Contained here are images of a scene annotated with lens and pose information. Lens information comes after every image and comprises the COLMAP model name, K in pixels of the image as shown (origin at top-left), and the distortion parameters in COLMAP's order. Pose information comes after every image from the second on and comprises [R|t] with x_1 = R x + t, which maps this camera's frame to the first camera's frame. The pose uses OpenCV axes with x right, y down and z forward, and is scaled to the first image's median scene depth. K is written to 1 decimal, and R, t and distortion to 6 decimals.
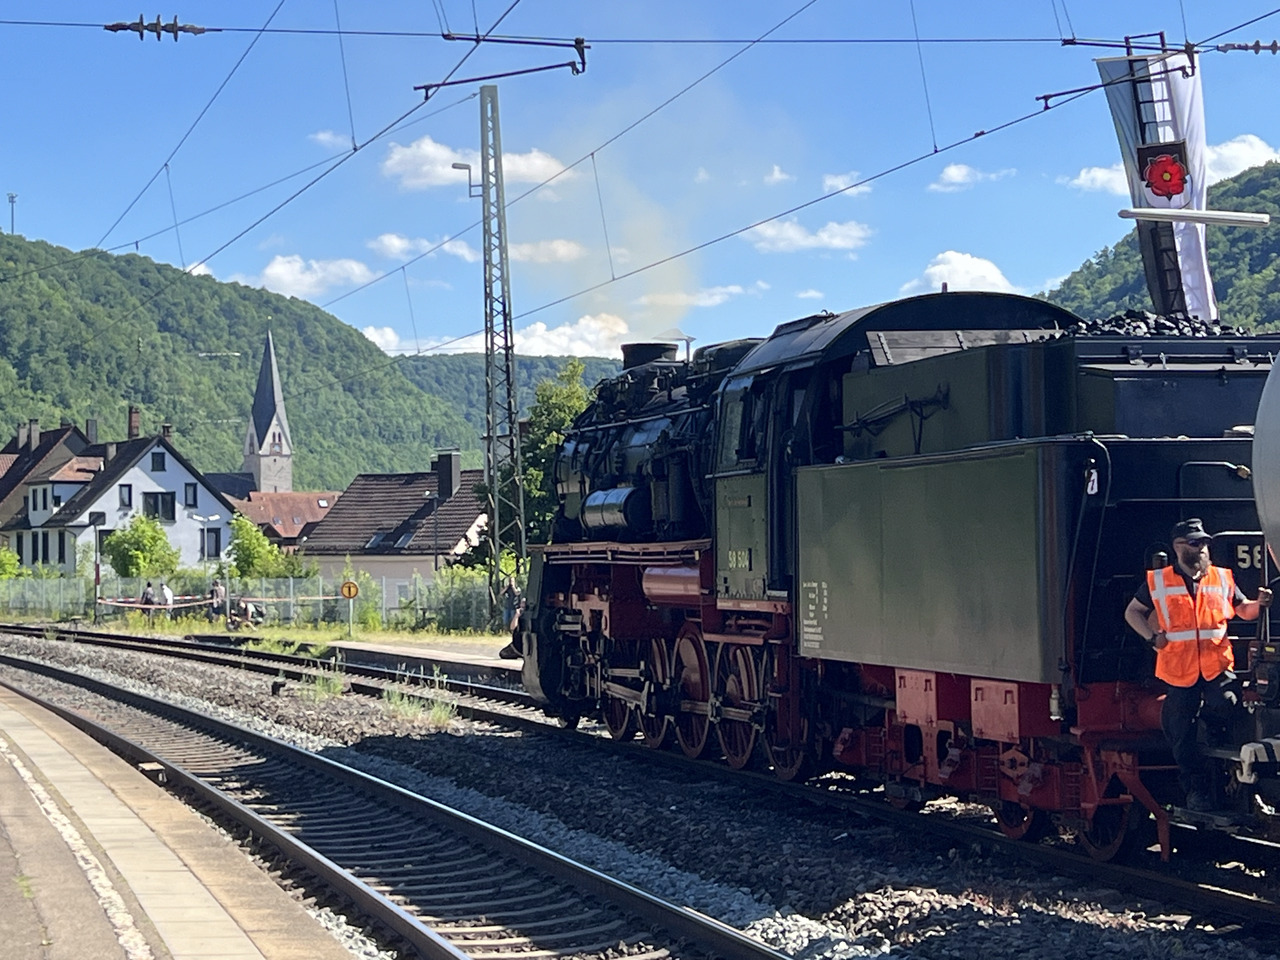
lens RADIAL K [[2773.1, 0, 676.0], [0, 2773.1, 461.5], [0, 0, 1]] dist [0.199885, 0.000000]
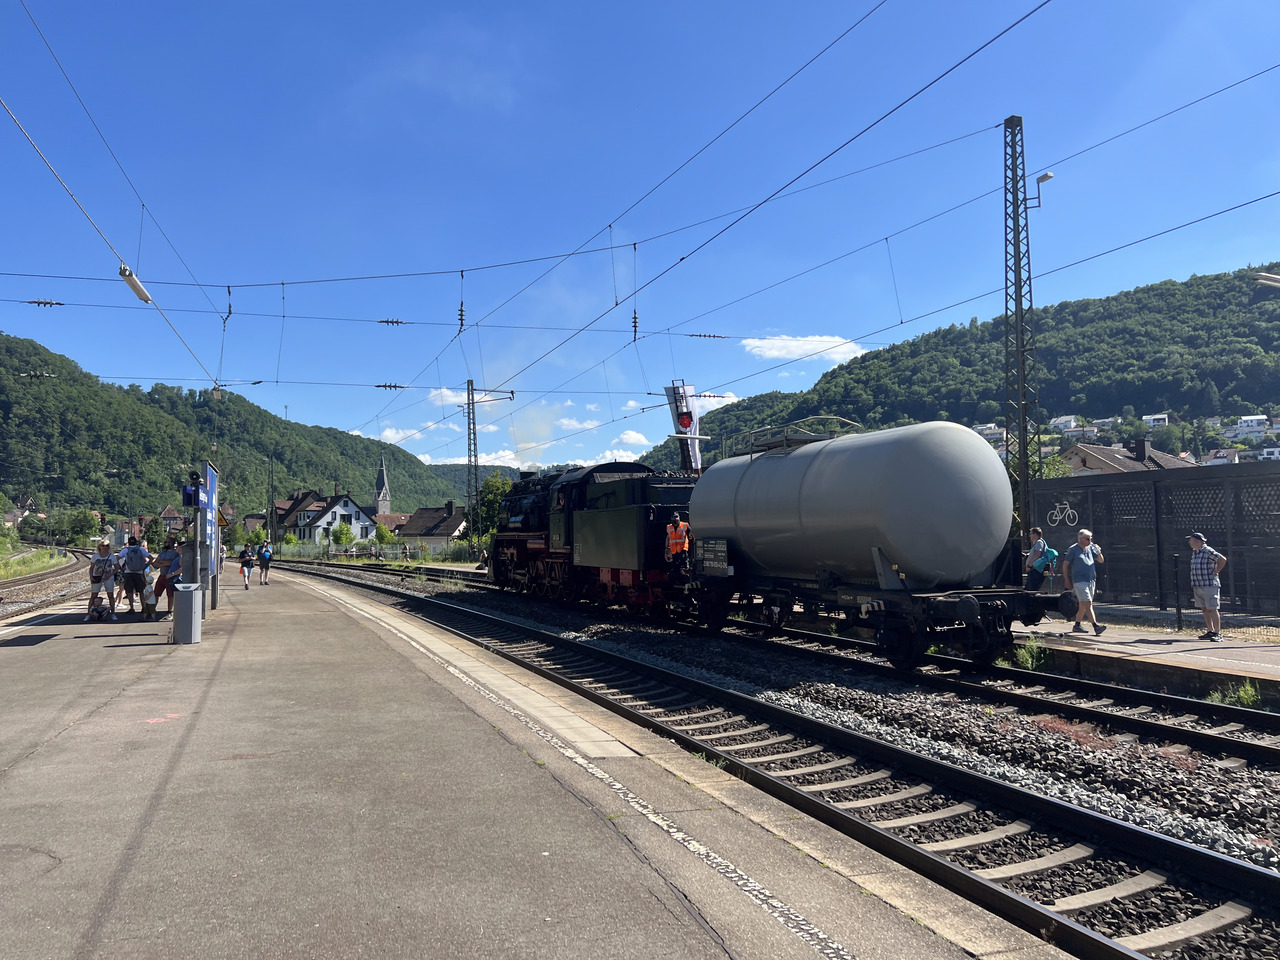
lens RADIAL K [[969.0, 0, 674.8], [0, 969.0, 470.0], [0, 0, 1]] dist [0.061657, -0.072169]
pose [[0.989063, 0.008945, 0.147221, -0.007495], [-0.003899, 0.999396, -0.034525, -0.005864], [-0.147441, 0.033574, 0.988501, -0.168112]]
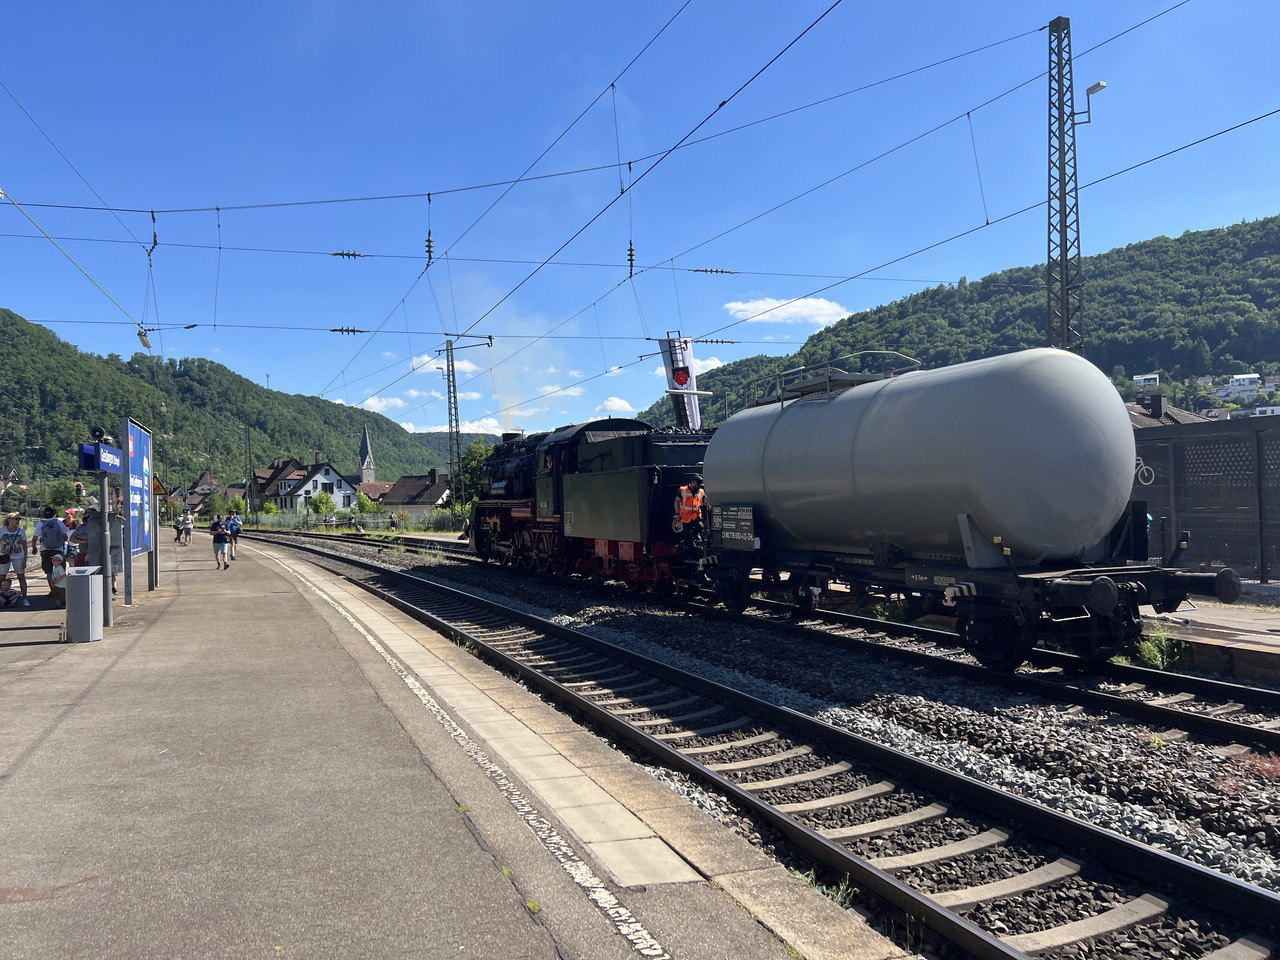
lens RADIAL K [[969.0, 0, 663.5], [0, 969.0, 485.4], [0, 0, 1]] dist [0.061657, -0.072169]
pose [[0.988489, -0.008040, 0.151078, -0.006357], [0.005639, 0.999851, 0.016317, -0.002314], [-0.151187, -0.015277, 0.988387, -0.061487]]
